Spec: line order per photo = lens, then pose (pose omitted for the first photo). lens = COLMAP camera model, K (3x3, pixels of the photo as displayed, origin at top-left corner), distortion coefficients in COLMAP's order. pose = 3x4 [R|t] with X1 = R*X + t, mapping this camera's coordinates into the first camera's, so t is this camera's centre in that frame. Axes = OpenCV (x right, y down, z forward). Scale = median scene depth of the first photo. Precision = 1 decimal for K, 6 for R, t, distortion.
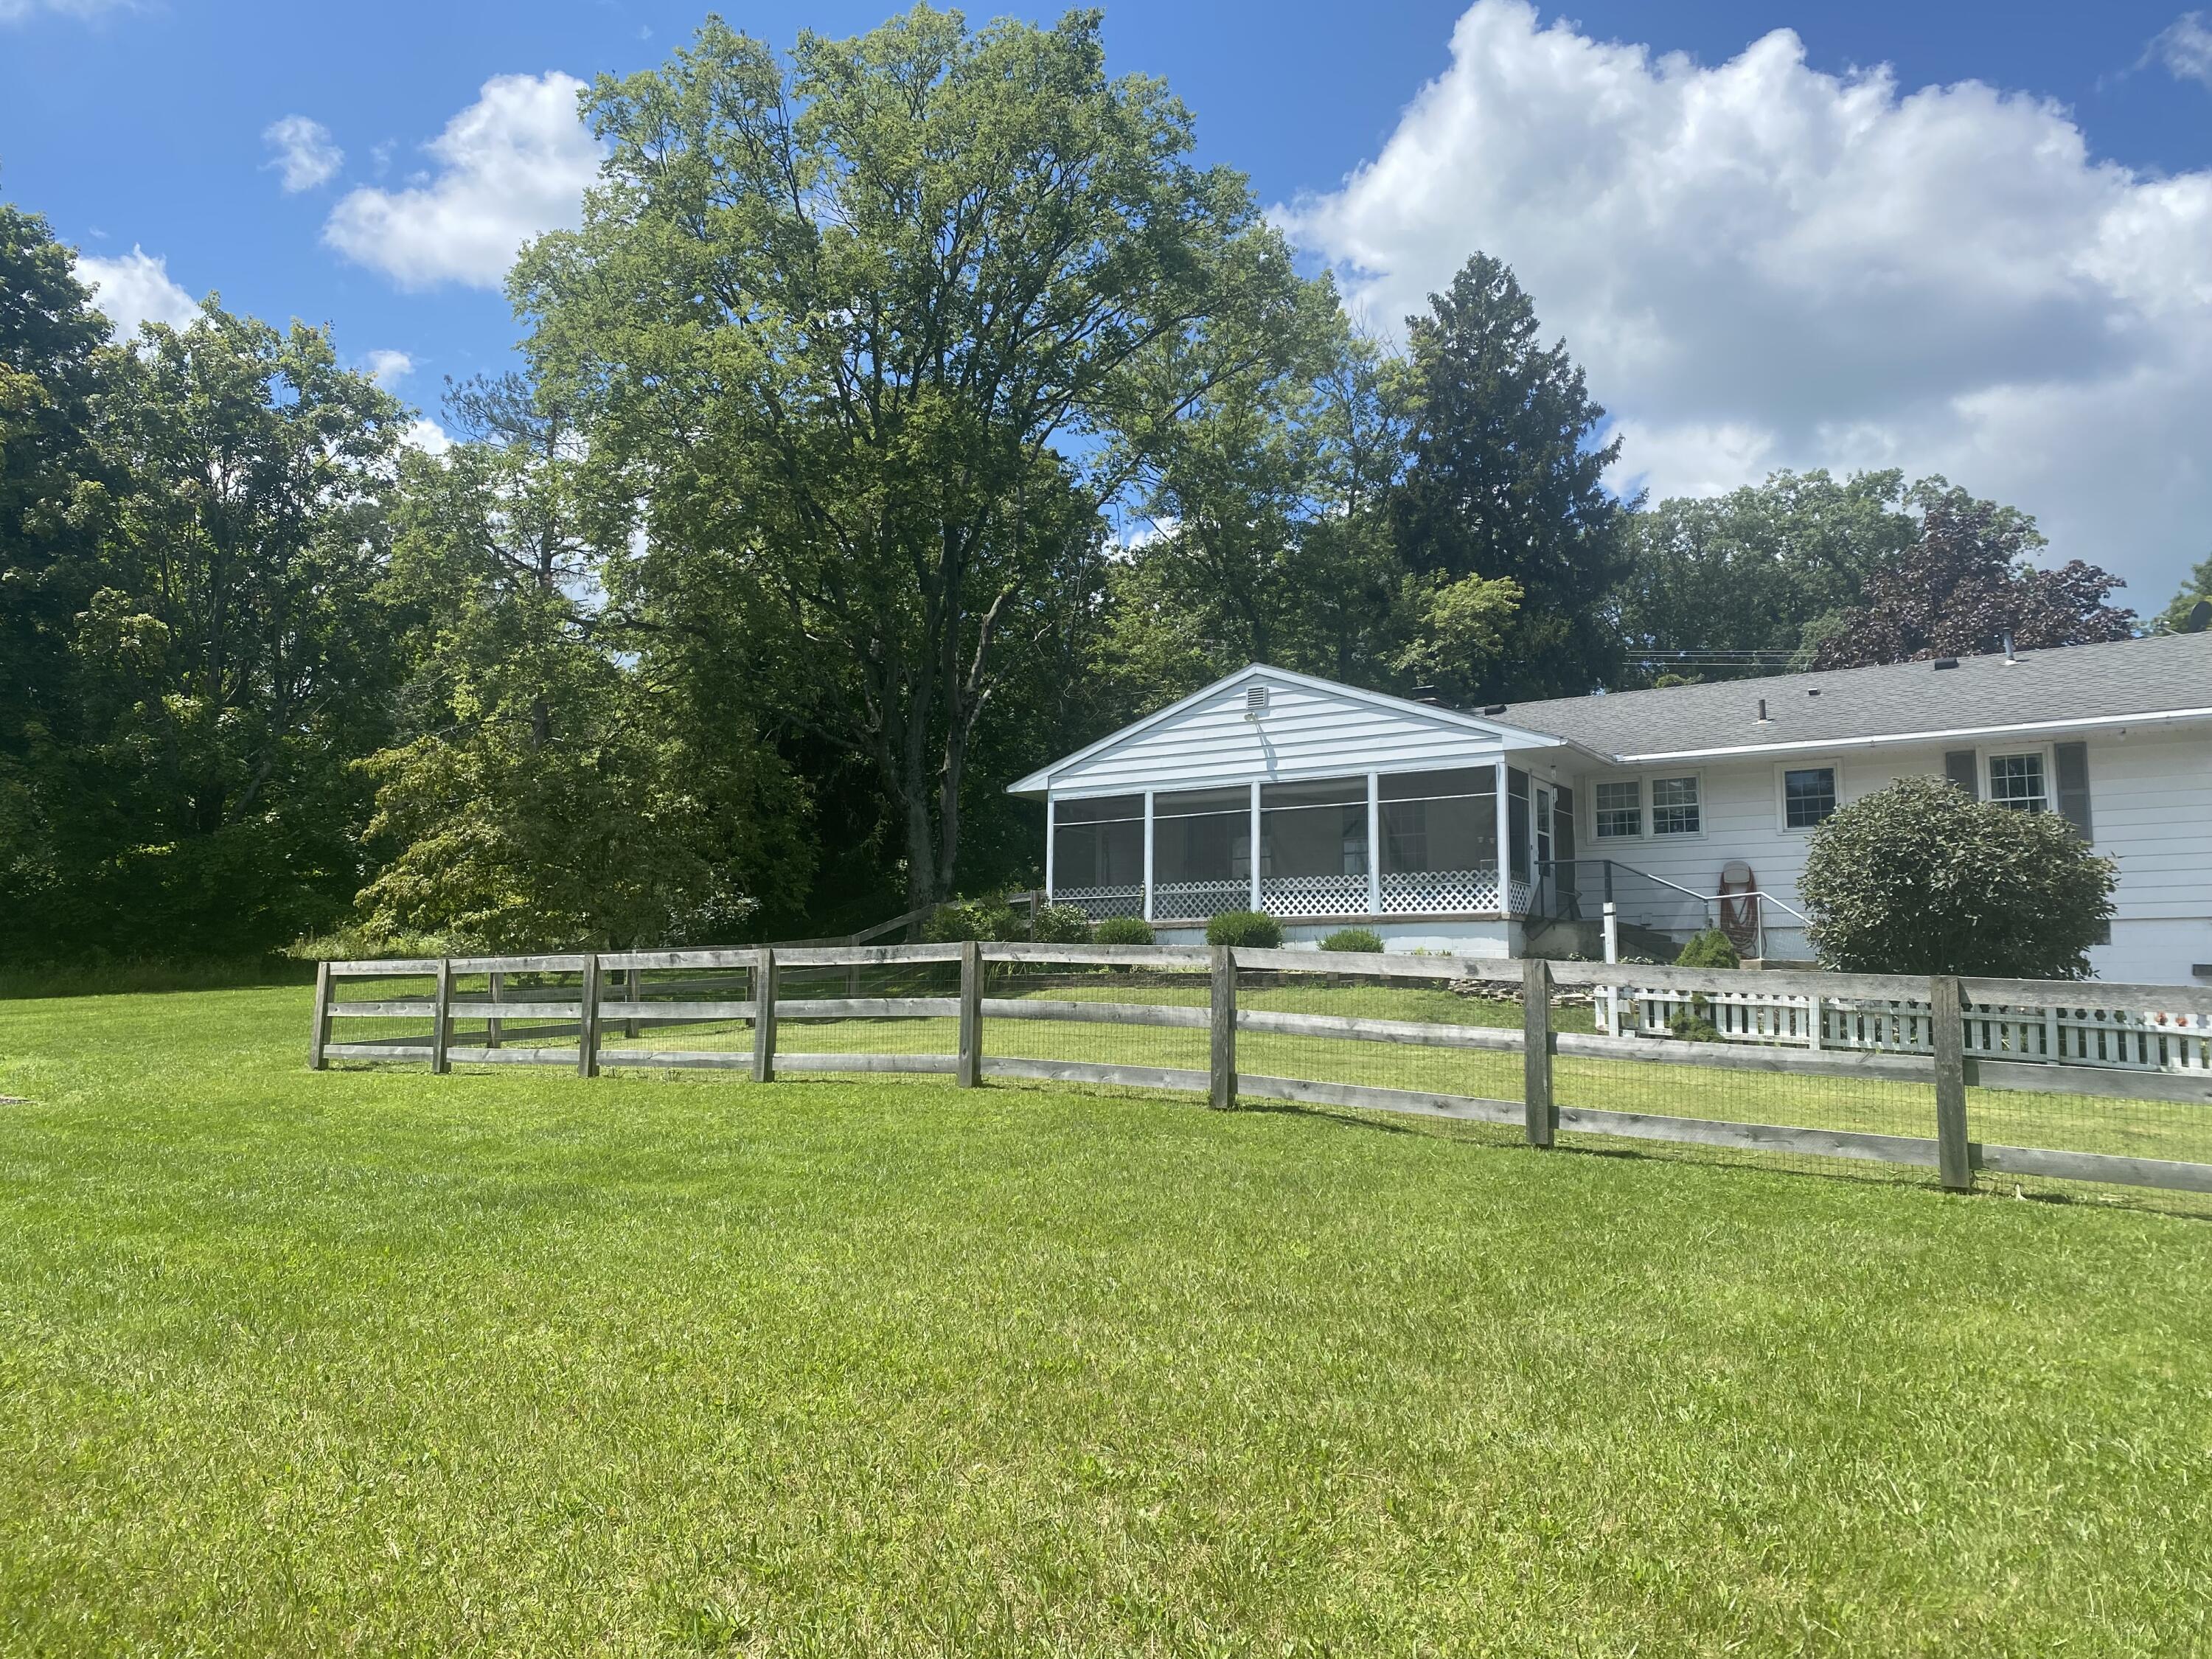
lens RADIAL K [[1667.9, 0, 1106.3], [0, 1667.9, 824.0], [0, 0, 1]] dist [0.002582, 0.000094]
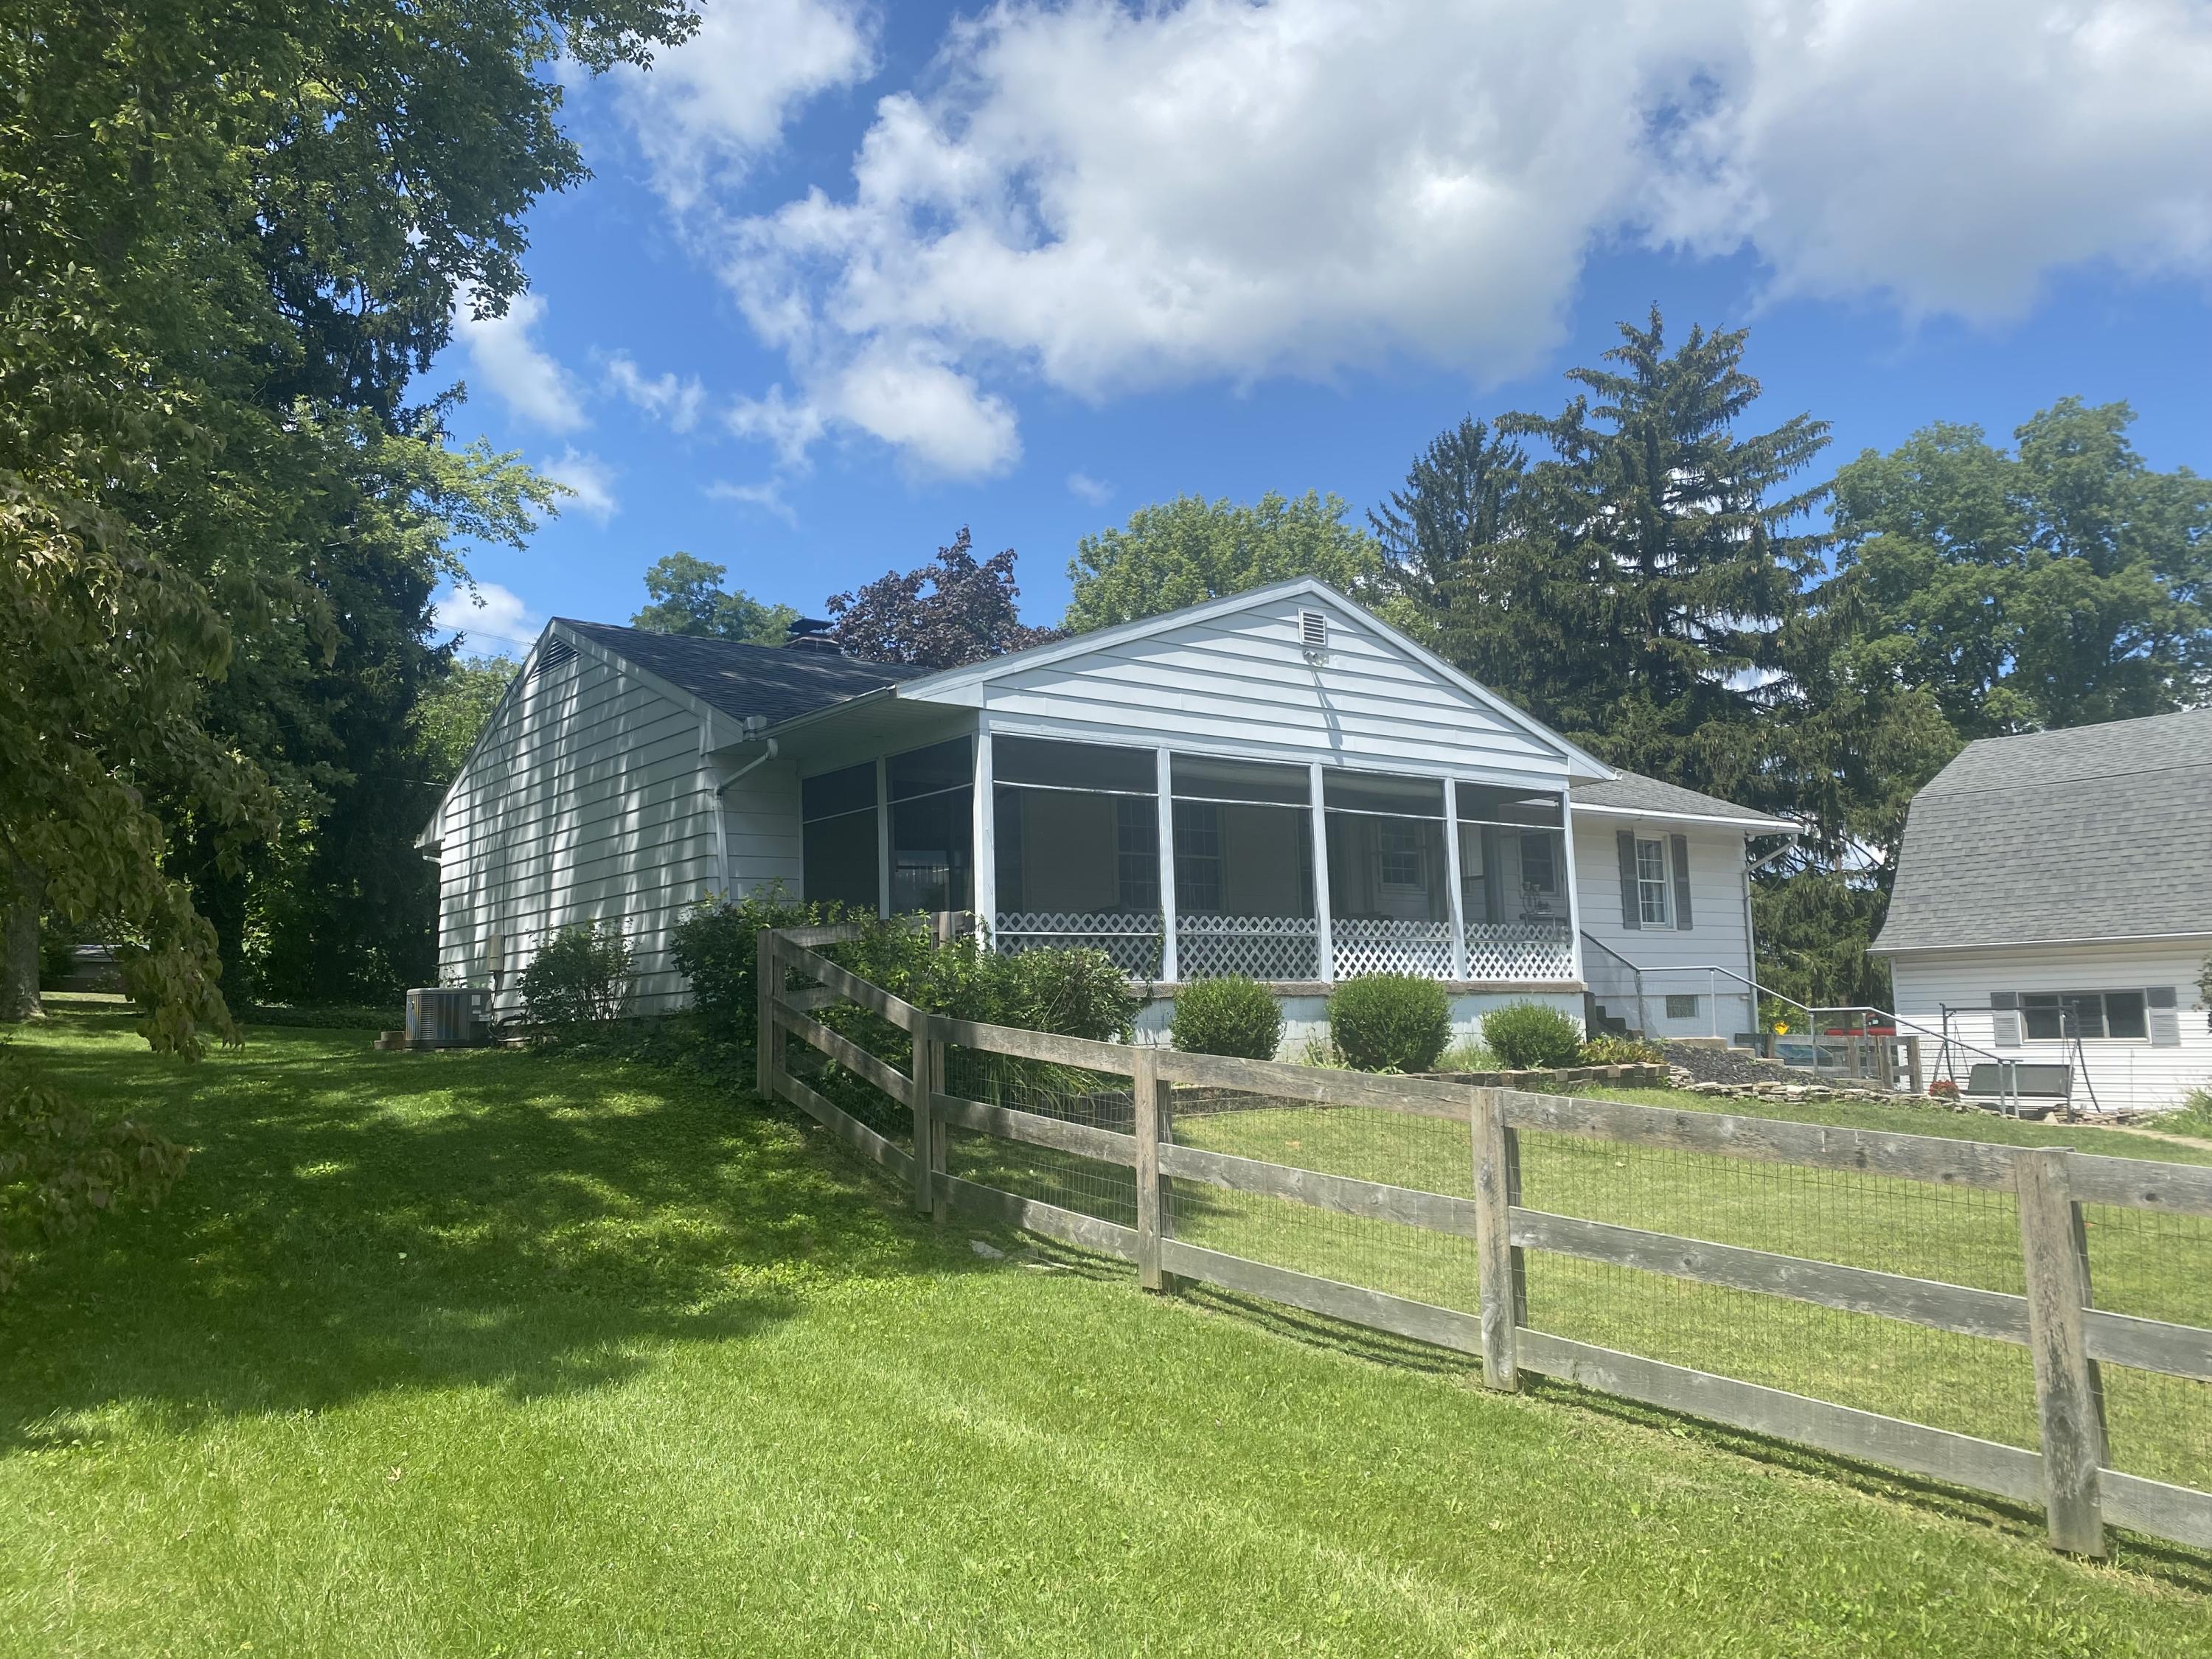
lens RADIAL K [[1667.9, 0, 1105.3], [0, 1667.9, 833.5], [0, 0, 1]] dist [0.002582, 0.000094]
pose [[0.303709, 0.100182, 0.947483, -0.525716], [-0.069214, 0.994149, -0.082930, 0.058525], [-0.950248, -0.040393, 0.308866, 0.881989]]
